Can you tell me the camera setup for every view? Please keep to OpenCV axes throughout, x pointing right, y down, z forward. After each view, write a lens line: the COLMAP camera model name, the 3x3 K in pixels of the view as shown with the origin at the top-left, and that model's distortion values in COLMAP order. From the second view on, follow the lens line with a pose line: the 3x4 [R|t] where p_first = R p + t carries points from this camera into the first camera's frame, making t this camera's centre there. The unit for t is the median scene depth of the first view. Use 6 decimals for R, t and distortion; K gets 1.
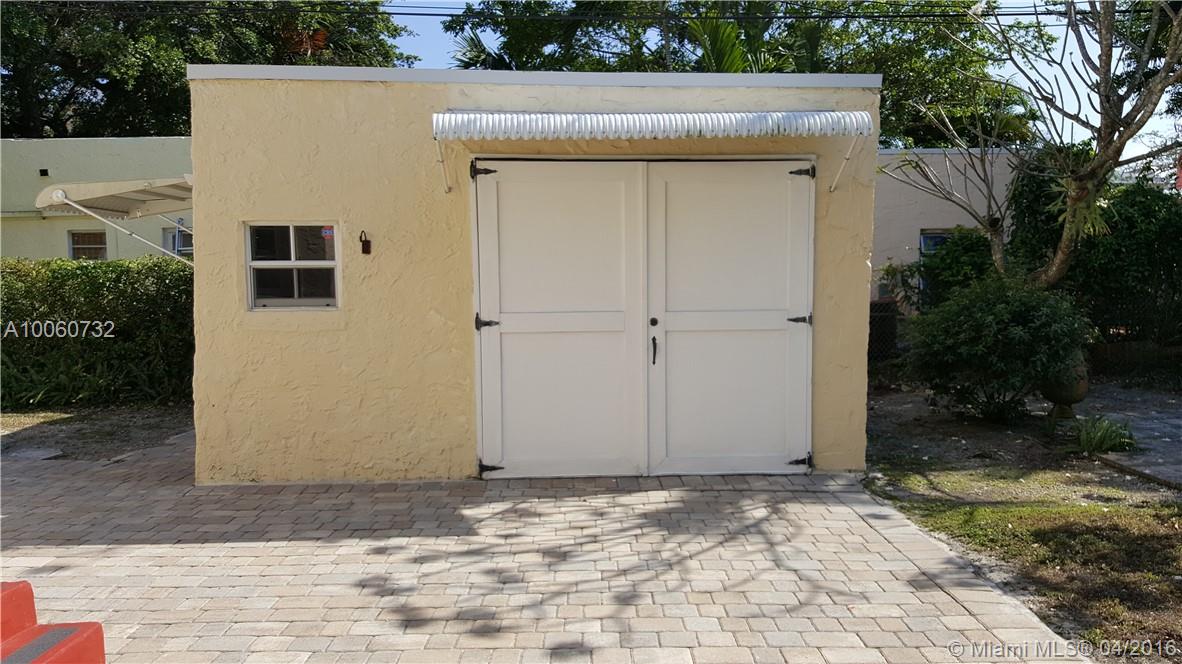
lens RADIAL K [[857.5, 0, 609.4], [0, 857.5, 334.6], [0, 0, 1]] dist [0.182904, -0.269397]
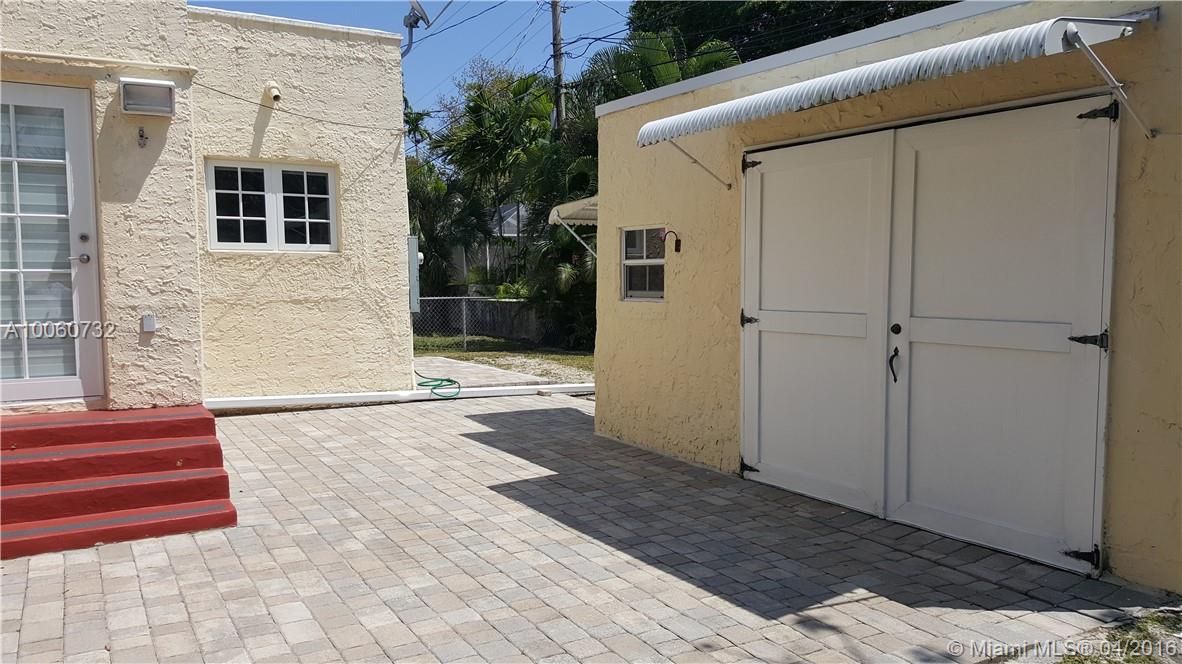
lens RADIAL K [[857.5, 0, 609.4], [0, 857.5, 334.6], [0, 0, 1]] dist [0.182904, -0.269397]
pose [[0.526293, 0.066763, -0.847678, 0.604947], [-0.058375, 0.997398, 0.042312, -0.028700], [0.848297, 0.027215, 0.528821, 0.347787]]
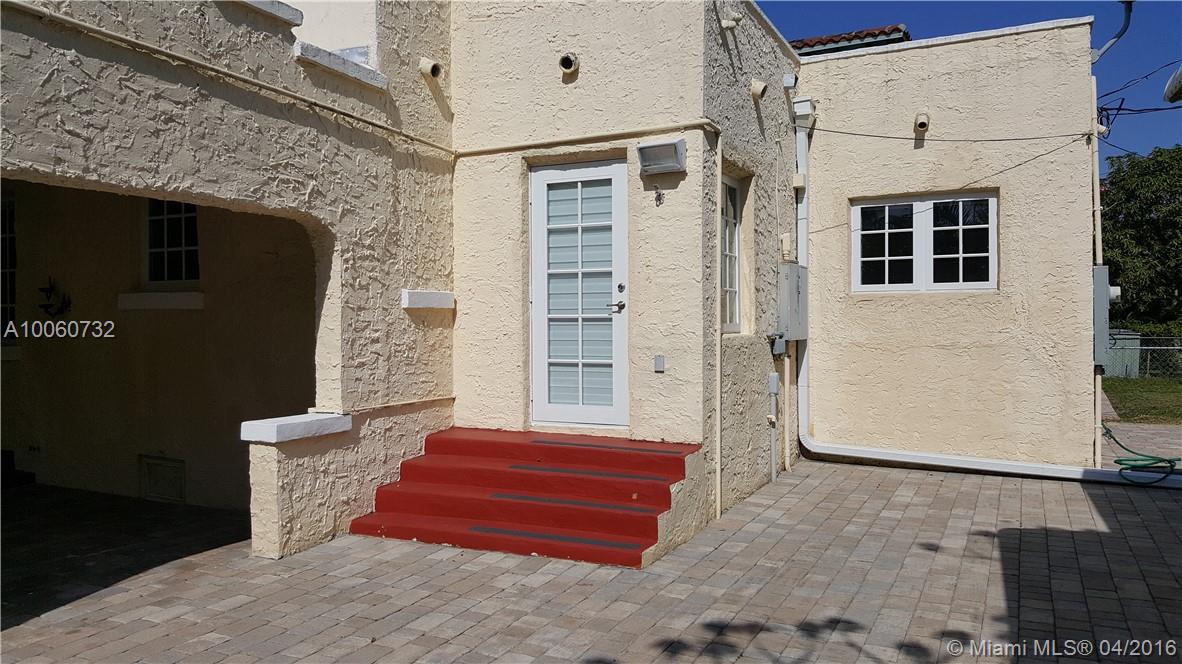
lens RADIAL K [[877.6, 0, 590.3], [0, 877.6, 329.8], [0, 0, 1]] dist [0.172074, -0.297686]
pose [[-0.427838, 0.024444, -0.903525, 0.508557], [-0.050727, 0.997409, 0.051004, -0.058845], [0.902431, 0.067655, -0.425490, 0.770204]]
